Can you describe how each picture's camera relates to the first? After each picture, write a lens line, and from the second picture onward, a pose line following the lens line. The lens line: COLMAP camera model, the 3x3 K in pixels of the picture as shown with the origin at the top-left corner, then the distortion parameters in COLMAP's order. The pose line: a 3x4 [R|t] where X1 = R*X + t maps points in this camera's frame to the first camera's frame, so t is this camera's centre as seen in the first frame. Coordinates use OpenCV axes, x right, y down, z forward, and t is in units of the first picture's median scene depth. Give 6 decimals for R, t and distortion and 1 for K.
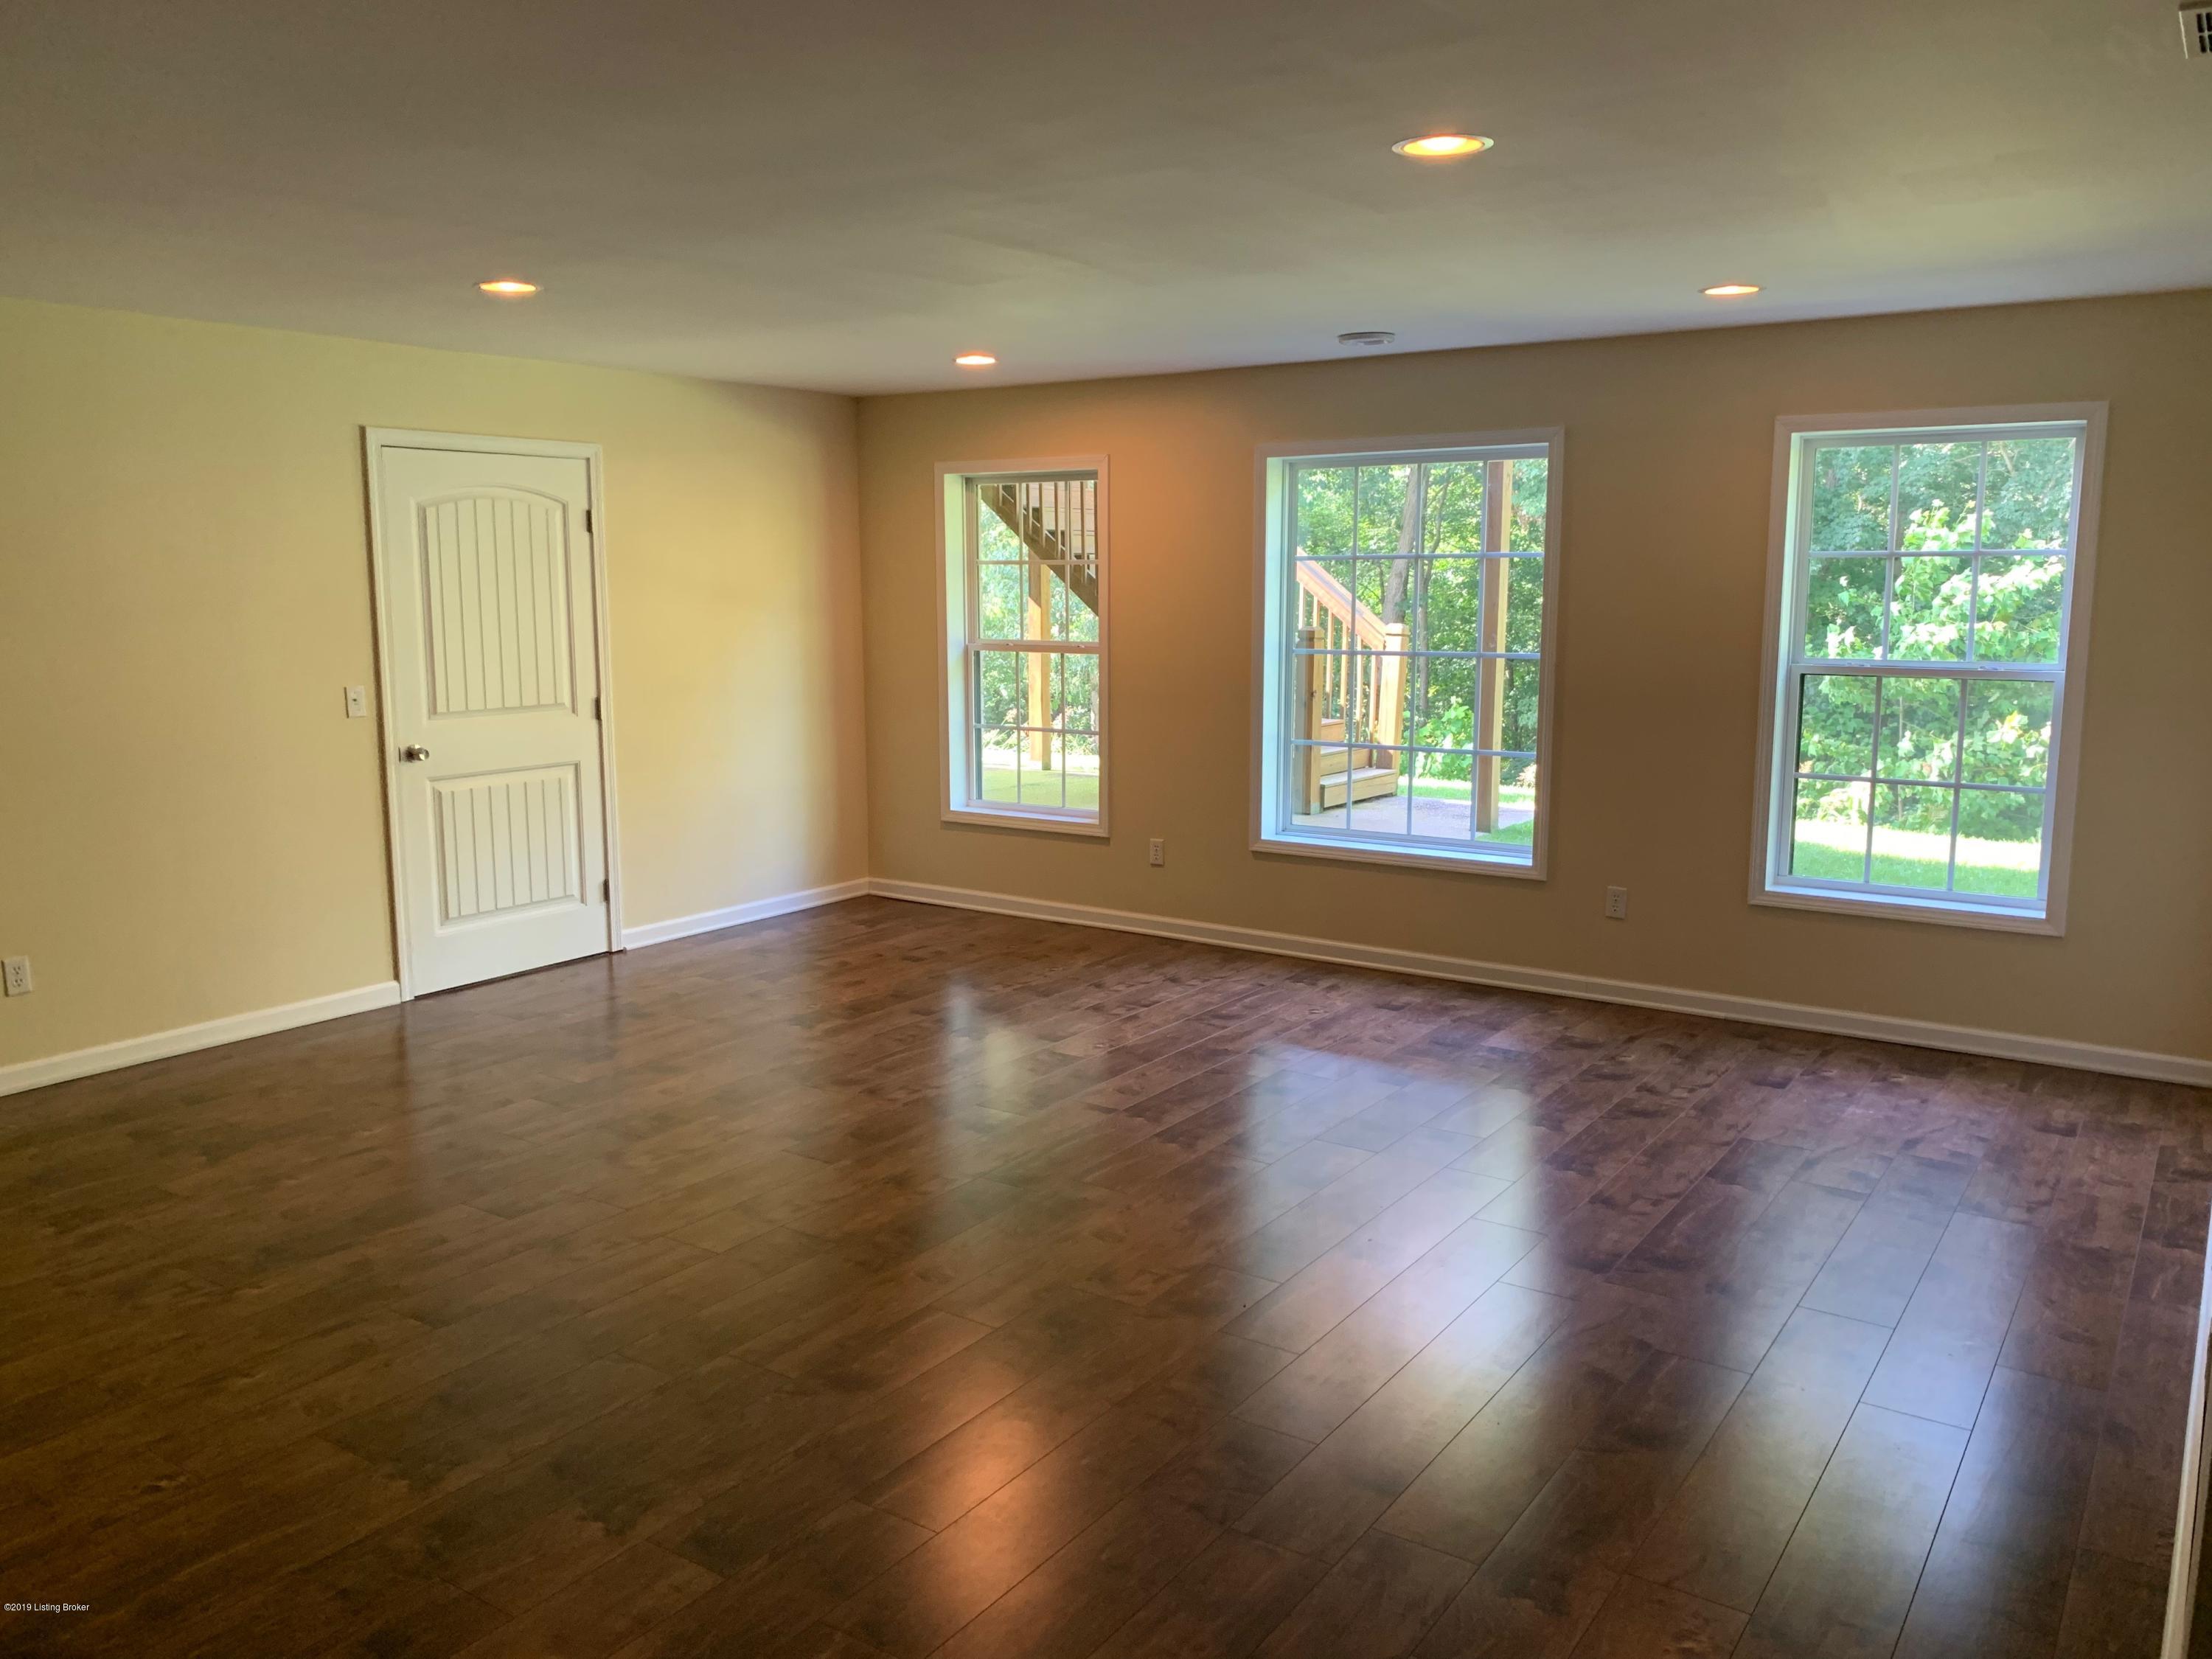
lens RADIAL K [[1706.9, 0, 1091.0], [0, 1706.9, 828.6], [0, 0, 1]] dist [0.050645, -0.058733]
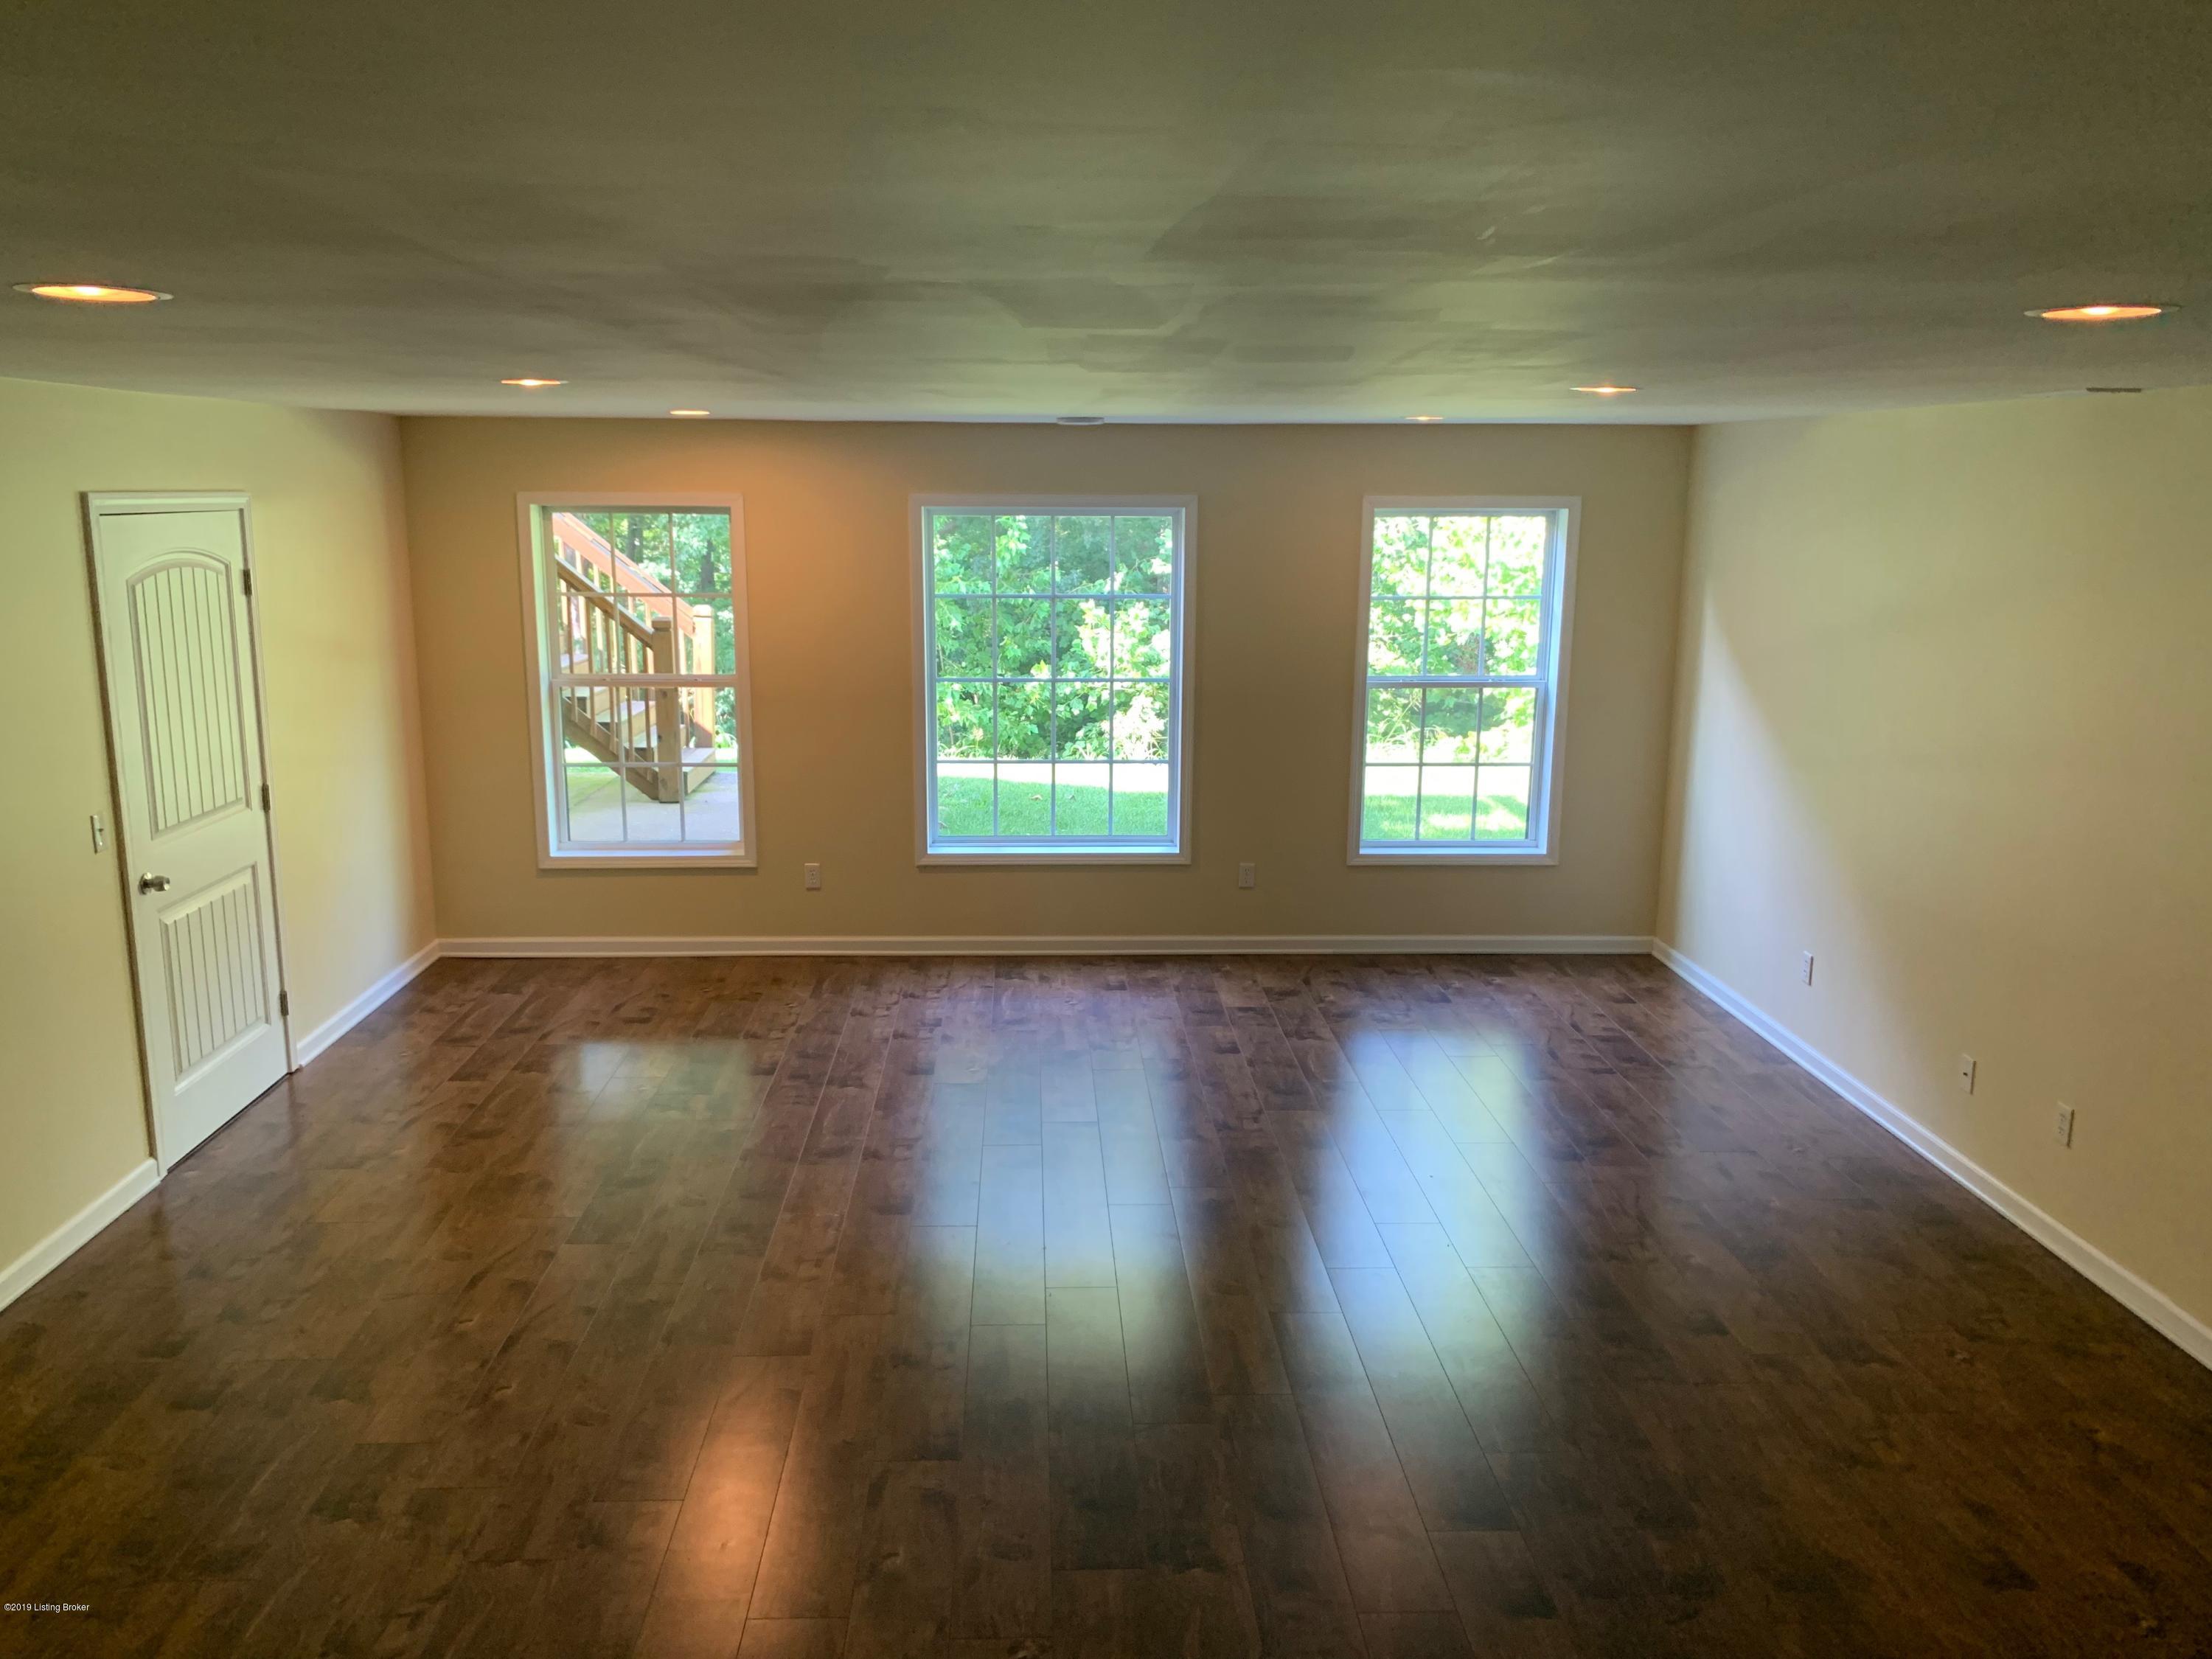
lens RADIAL K [[1706.9, 0, 1091.0], [0, 1706.9, 828.6], [0, 0, 1]] dist [0.050645, -0.058733]
pose [[0.802240, -0.112375, 0.586330, -0.521687], [0.082549, 0.993571, 0.077480, -0.098331], [-0.591267, -0.013756, 0.806359, 0.065400]]
